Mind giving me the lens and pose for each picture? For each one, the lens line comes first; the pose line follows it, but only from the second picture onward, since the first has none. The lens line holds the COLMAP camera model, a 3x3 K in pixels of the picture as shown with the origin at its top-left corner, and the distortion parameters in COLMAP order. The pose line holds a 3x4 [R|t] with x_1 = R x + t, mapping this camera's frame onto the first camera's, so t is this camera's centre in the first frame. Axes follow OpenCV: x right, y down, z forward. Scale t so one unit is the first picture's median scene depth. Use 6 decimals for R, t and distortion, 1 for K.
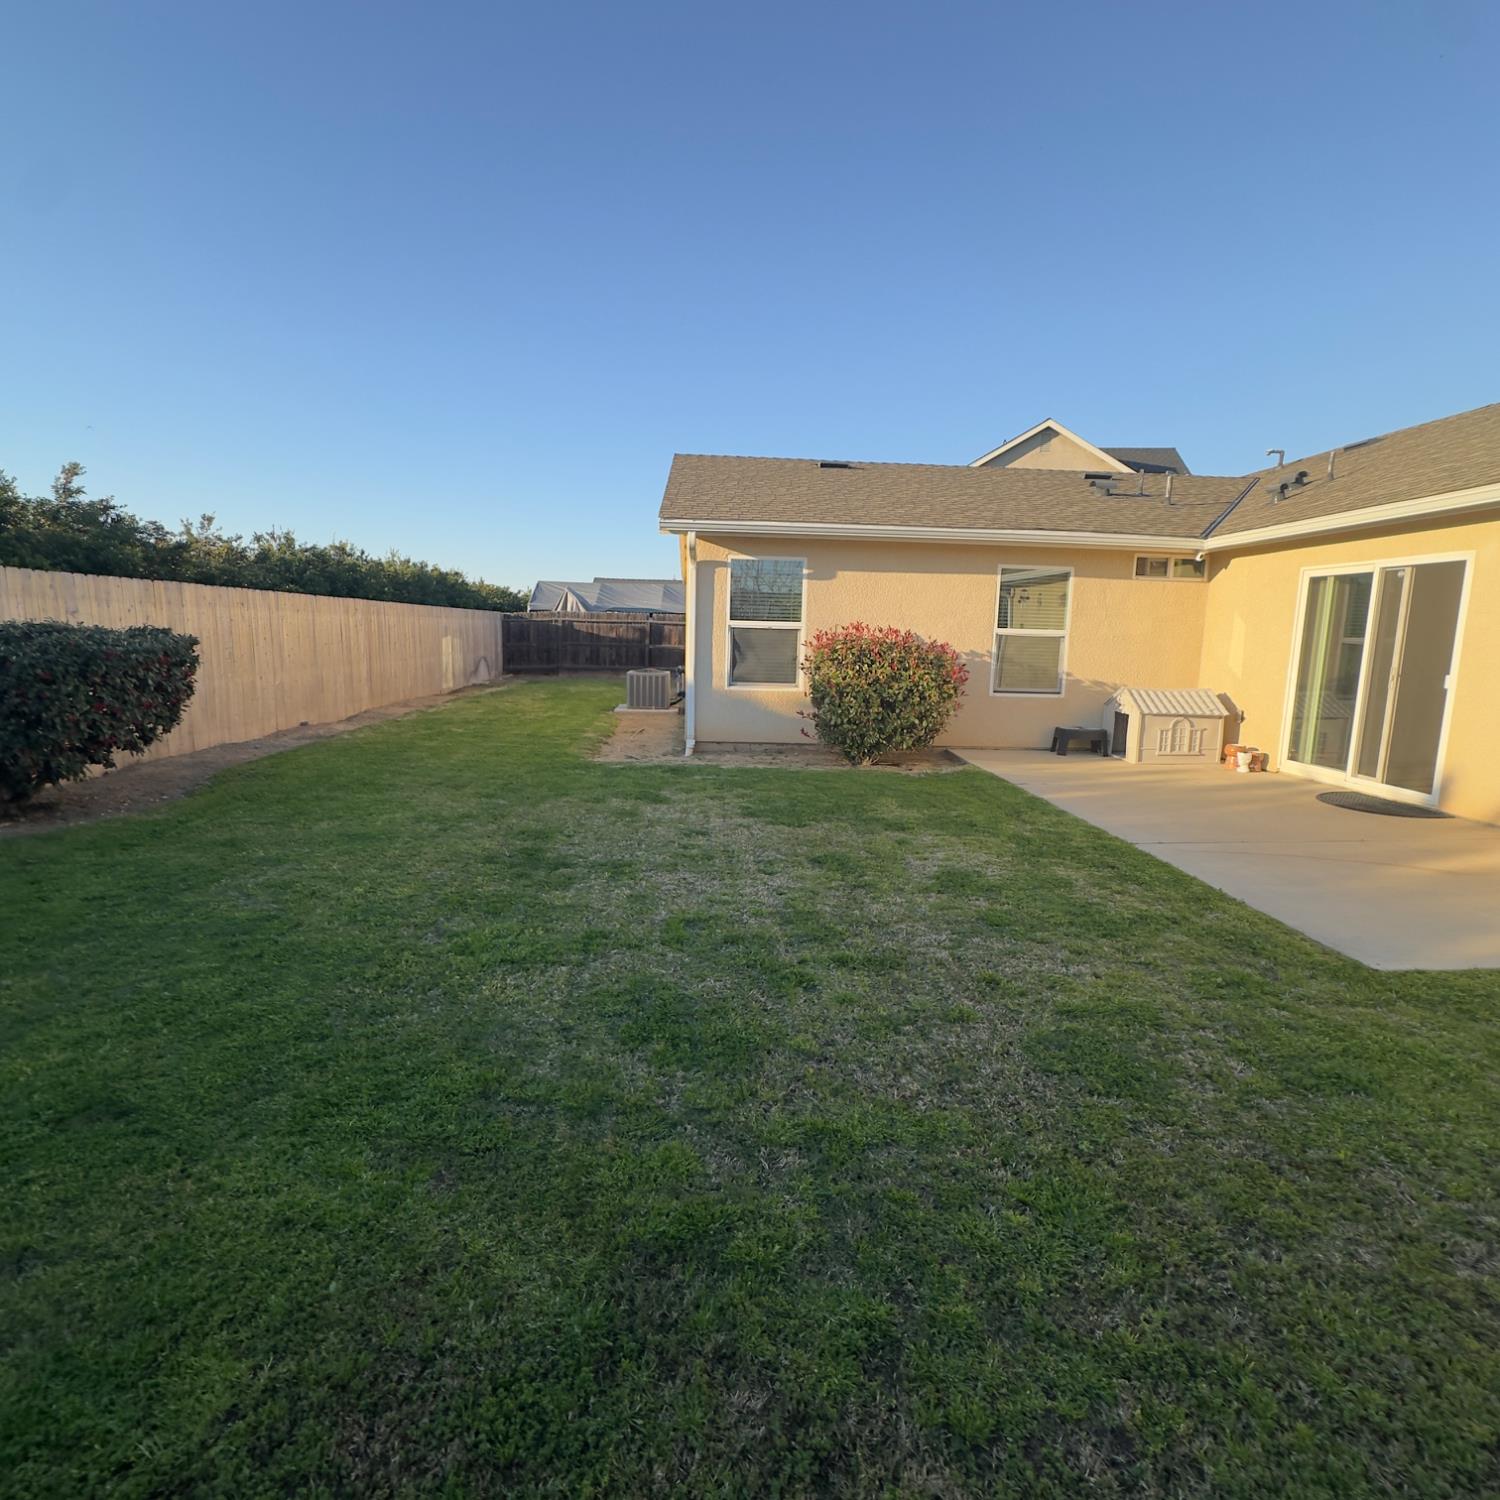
lens RADIAL K [[794.9, 0, 751.3], [0, 794.9, 748.4], [0, 0, 1]] dist [-0.000597, -0.000503]
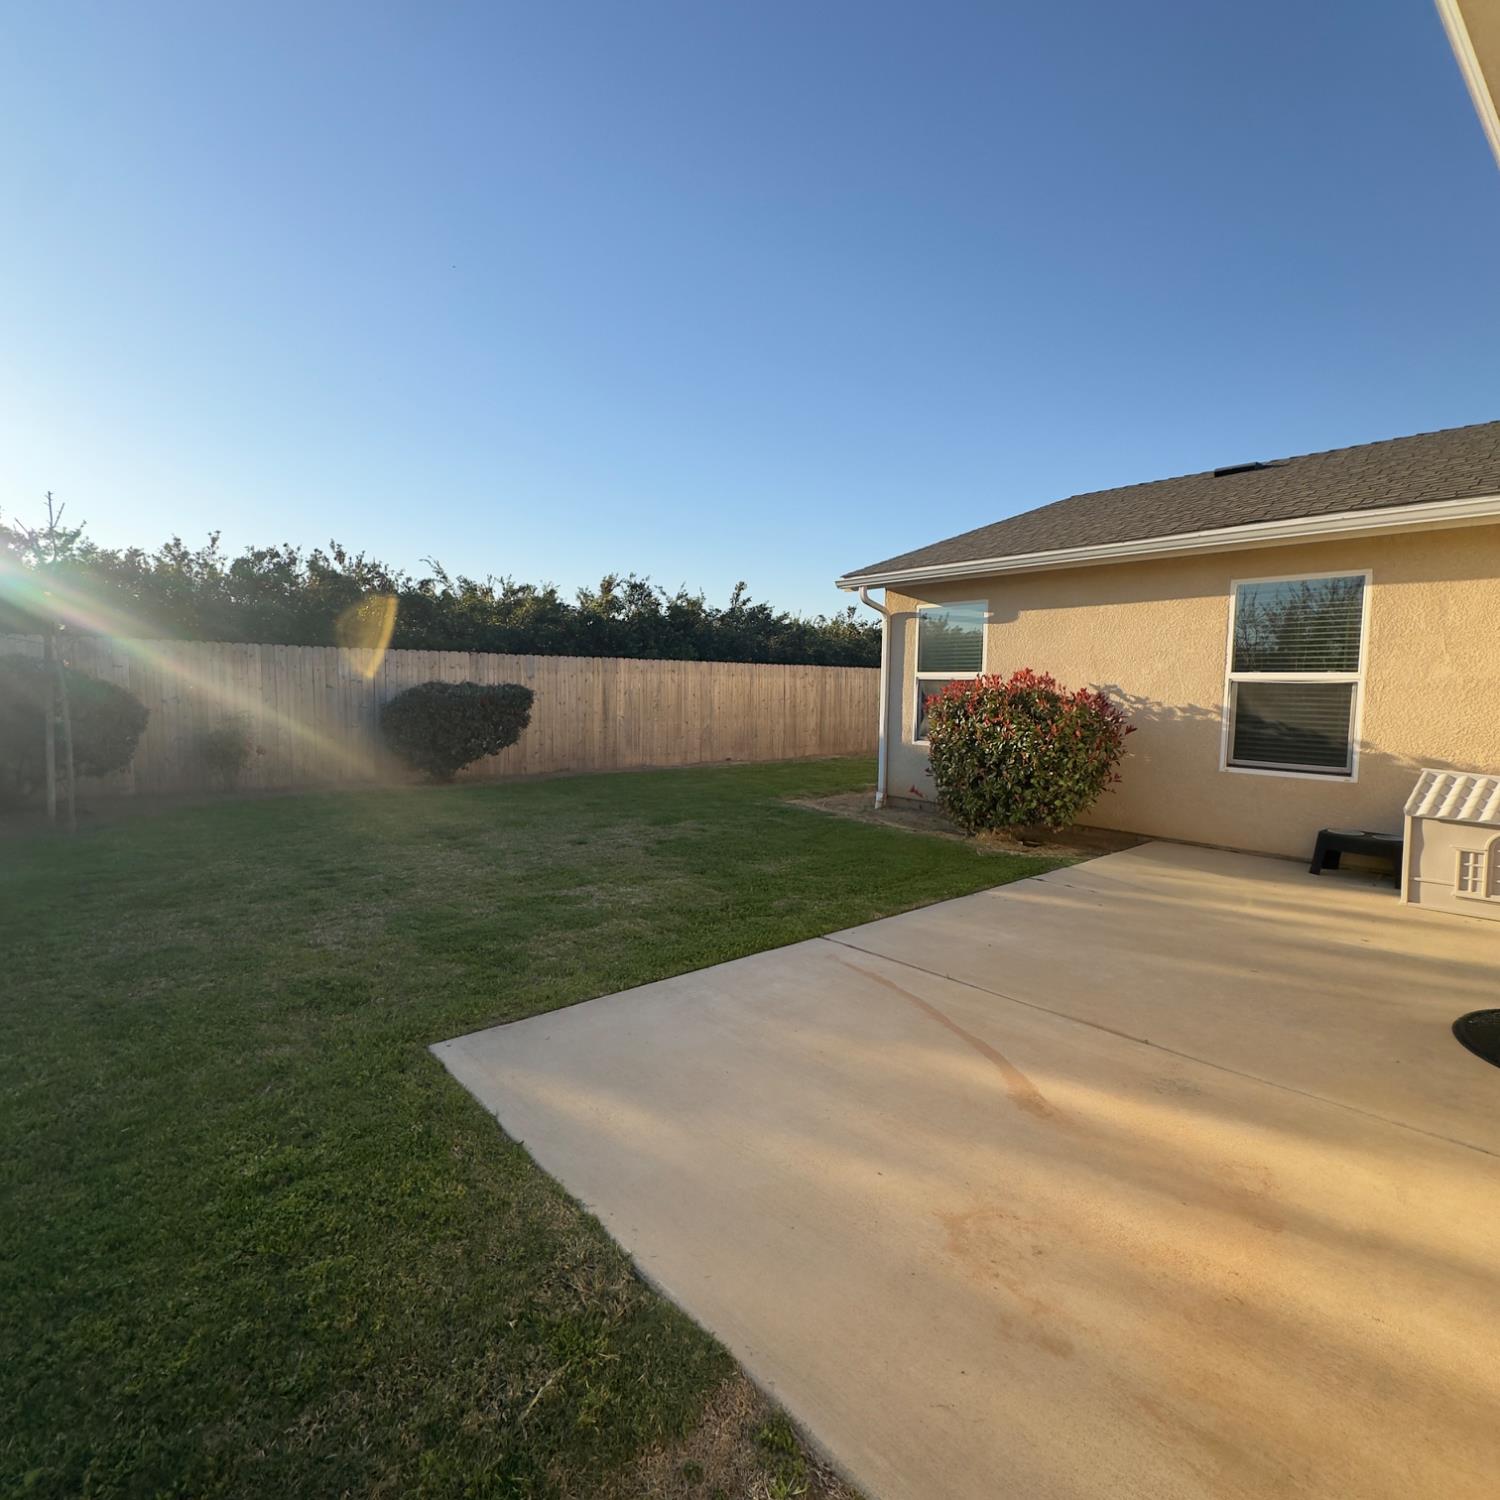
lens RADIAL K [[794.4, 0, 751.1], [0, 794.4, 748.8], [0, 0, 1]] dist [-0.000771, 0.000064]
pose [[0.591579, 0.048214, -0.804804, 0.630762], [-0.116419, 0.992857, -0.026095, -0.020643], [0.797798, 0.109132, 0.592966, 0.279714]]
